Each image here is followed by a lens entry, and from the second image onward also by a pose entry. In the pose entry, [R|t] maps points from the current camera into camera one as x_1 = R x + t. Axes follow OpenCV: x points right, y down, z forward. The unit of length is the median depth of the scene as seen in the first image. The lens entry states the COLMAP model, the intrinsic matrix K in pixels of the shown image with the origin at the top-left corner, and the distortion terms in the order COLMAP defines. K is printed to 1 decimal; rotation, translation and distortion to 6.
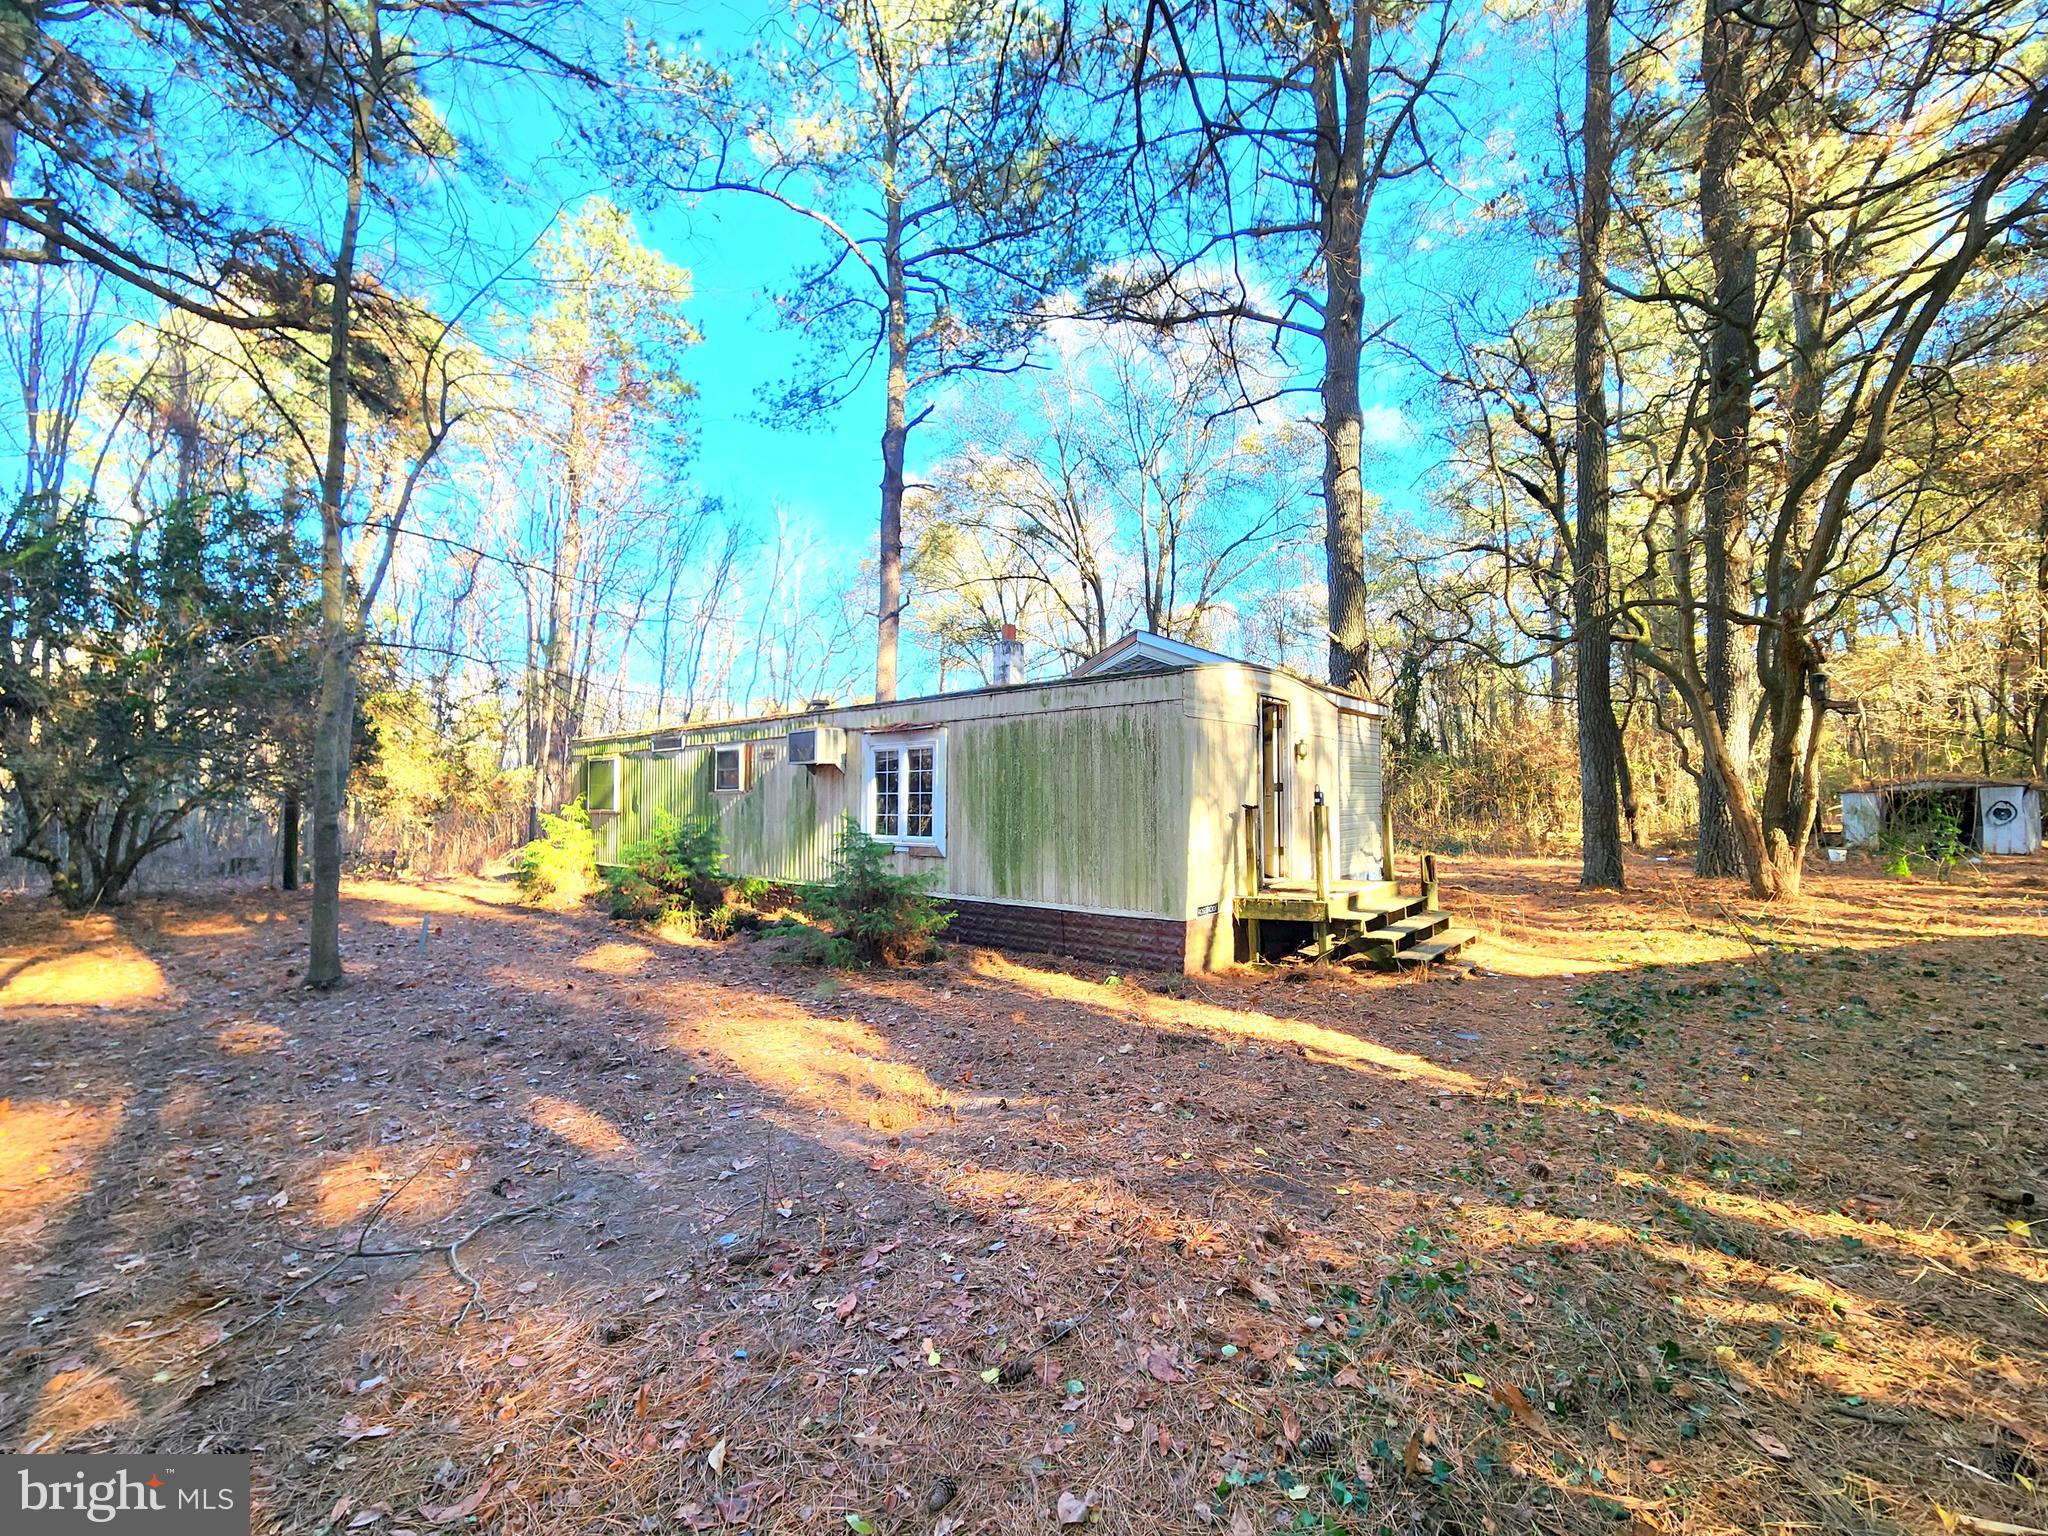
lens RADIAL K [[833.8, 0, 1026.9], [0, 833.8, 771.6], [0, 0, 1]] dist [-0.000151, 0.000012]
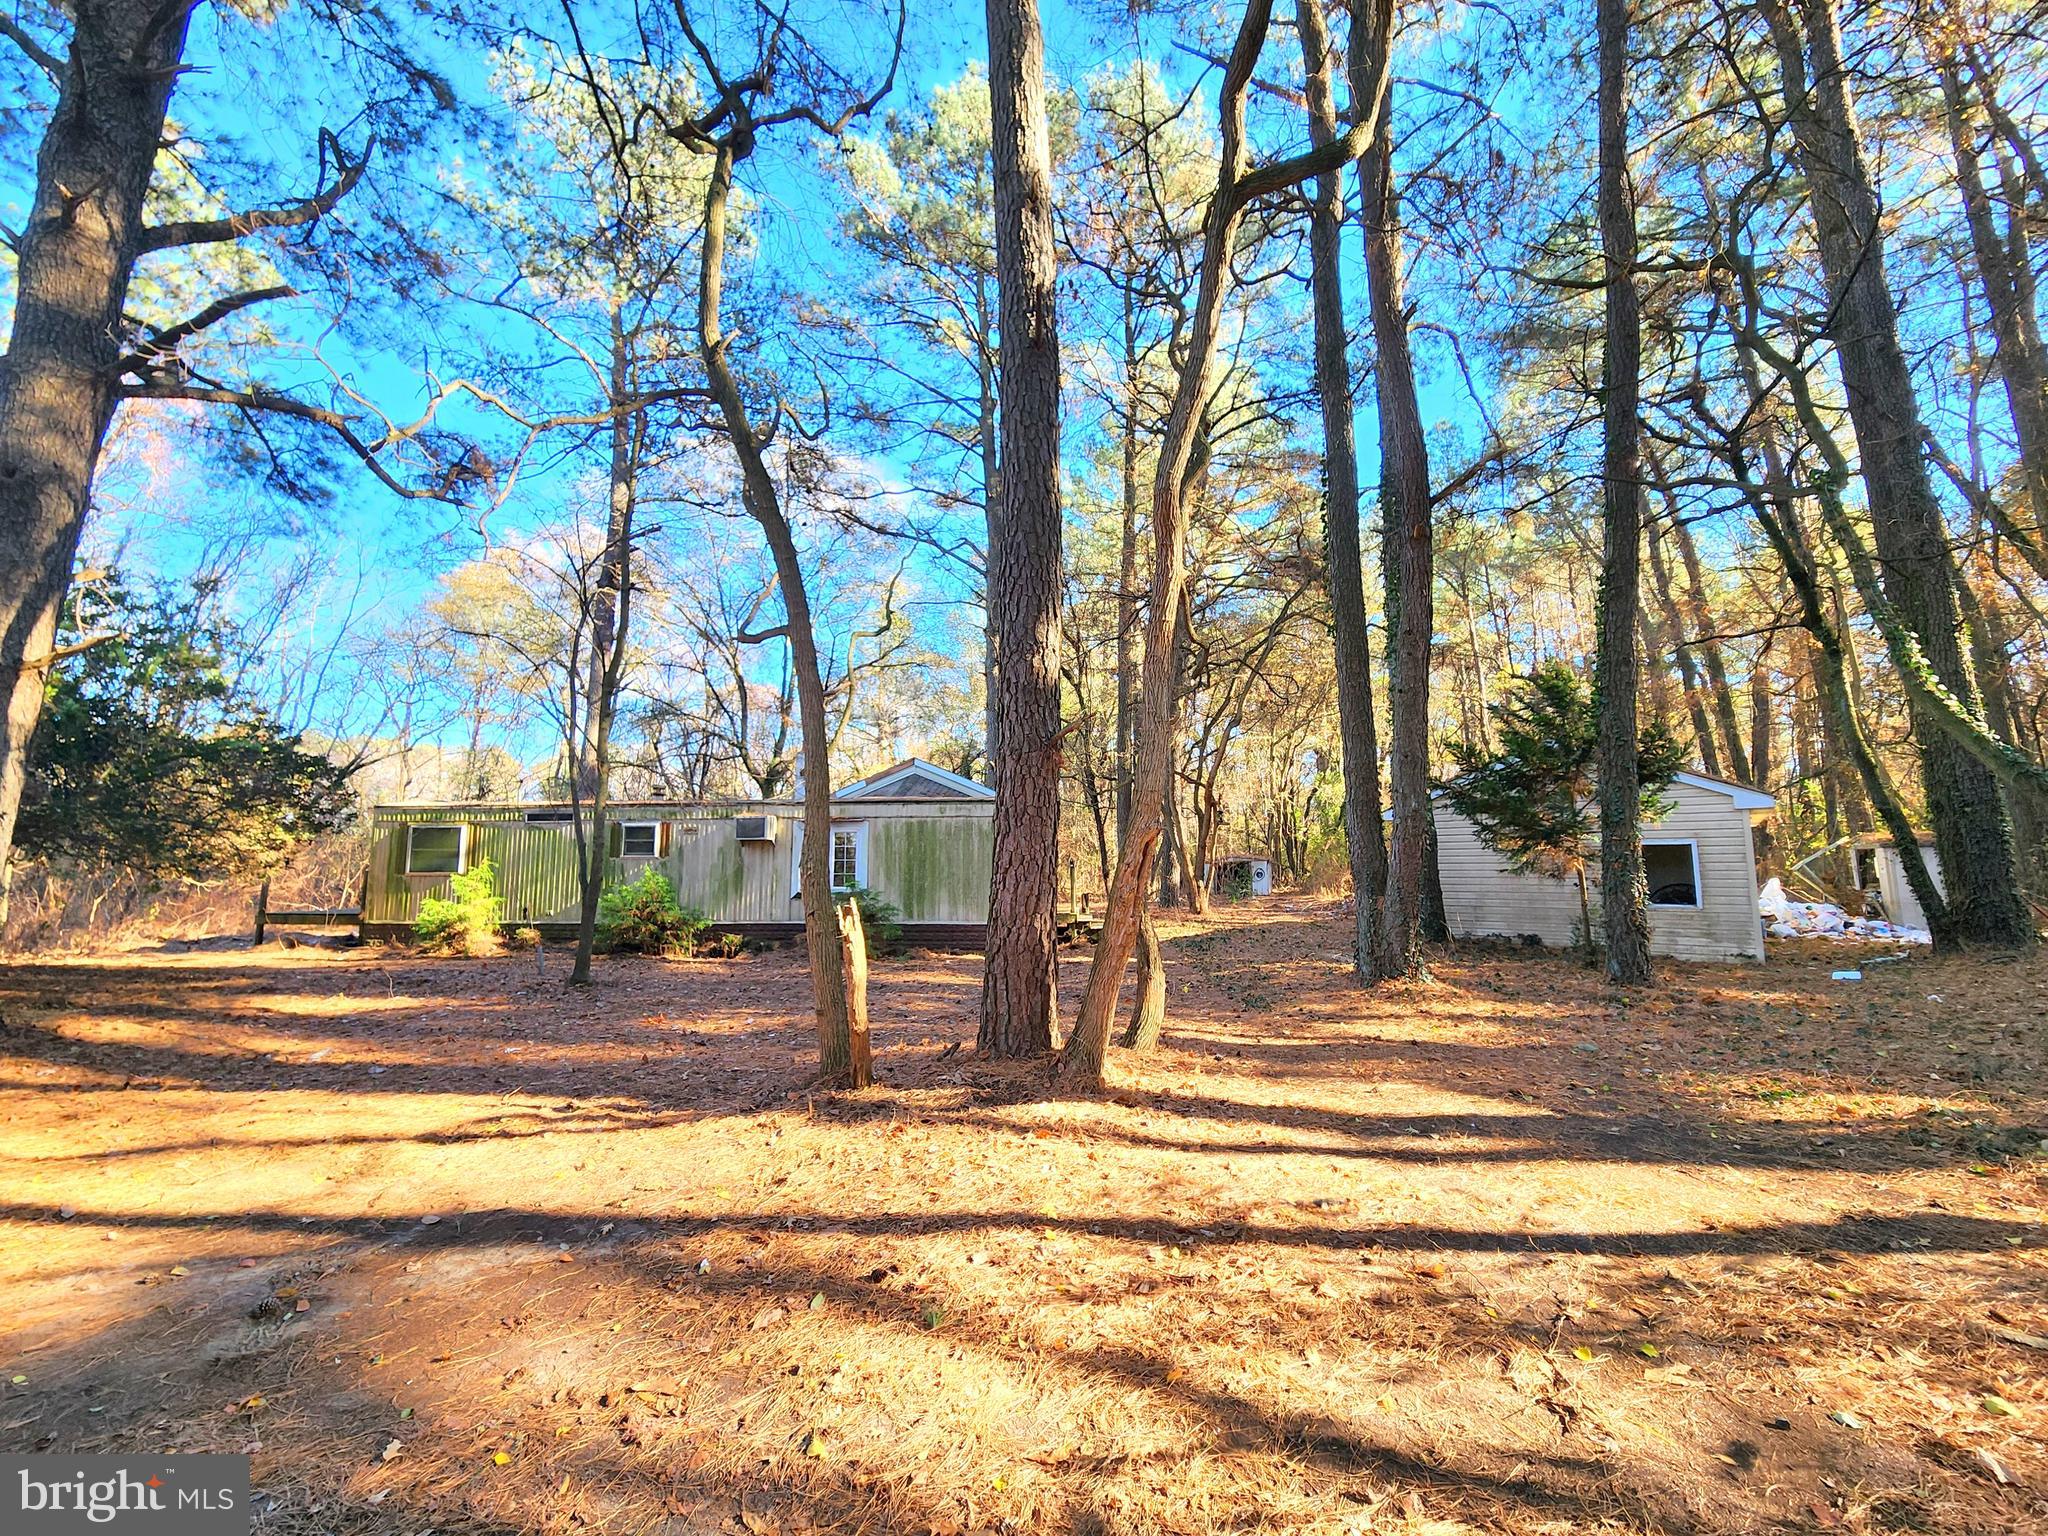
lens RADIAL K [[833.8, 0, 1024.4], [0, 833.8, 767.3], [0, 0, 1]] dist [-0.000151, 0.000012]
pose [[0.813019, 0.073618, 0.577564, -0.690087], [-0.024973, 0.995471, -0.091731, -0.012448], [-0.581702, 0.060156, 0.811175, -0.462018]]
